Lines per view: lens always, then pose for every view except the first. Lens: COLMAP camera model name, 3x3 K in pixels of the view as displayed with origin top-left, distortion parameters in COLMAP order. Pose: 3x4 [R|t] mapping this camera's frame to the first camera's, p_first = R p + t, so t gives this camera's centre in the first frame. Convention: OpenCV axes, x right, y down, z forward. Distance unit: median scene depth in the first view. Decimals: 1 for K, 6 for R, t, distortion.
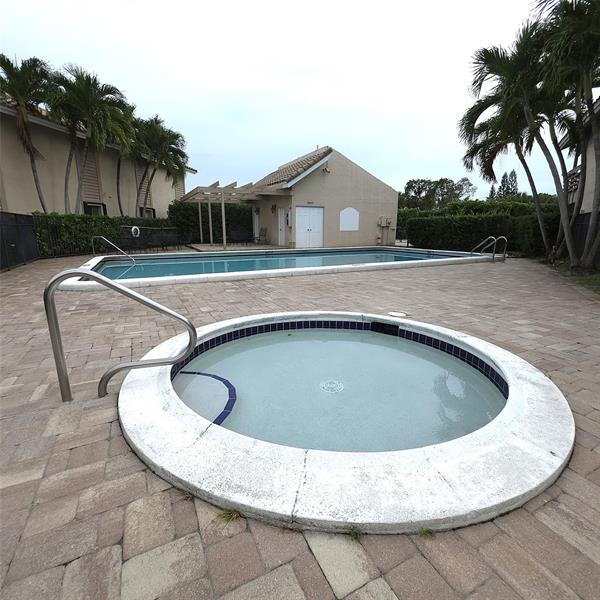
lens RADIAL K [[318.0, 0, 295.3], [0, 318.0, 299.0], [0, 0, 1]] dist [-0.005535, -0.002093]
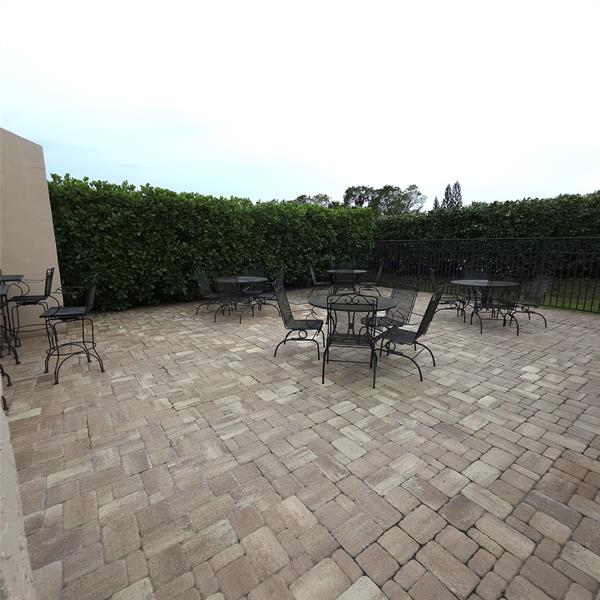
lens RADIAL K [[318.0, 0, 301.7], [0, 318.0, 302.6], [0, 0, 1]] dist [-0.005535, -0.002093]
pose [[0.983898, -0.039668, 0.174271, 0.377508], [0.046075, 0.998397, -0.032870, -0.251958], [-0.172687, 0.040370, 0.984149, 0.992249]]
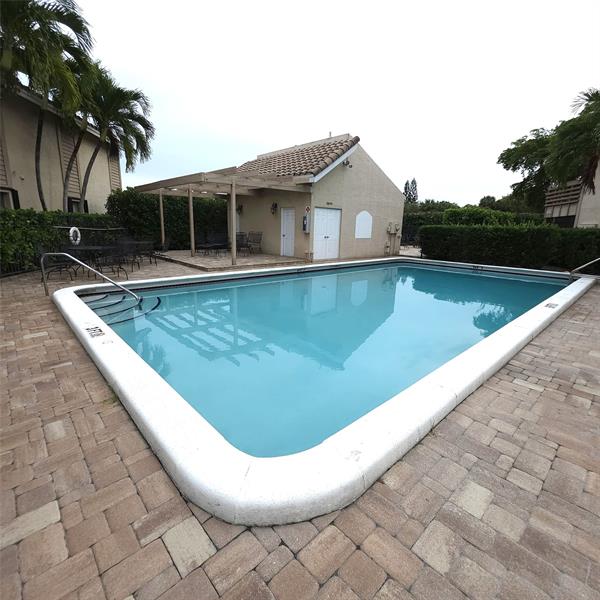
lens RADIAL K [[318.0, 0, 297.1], [0, 318.0, 301.8], [0, 0, 1]] dist [-0.005535, -0.002093]
pose [[0.957462, -0.041418, 0.285571, -0.234933], [0.036932, 0.999095, 0.021077, -0.066368], [-0.286186, -0.009633, 0.958126, 0.225002]]
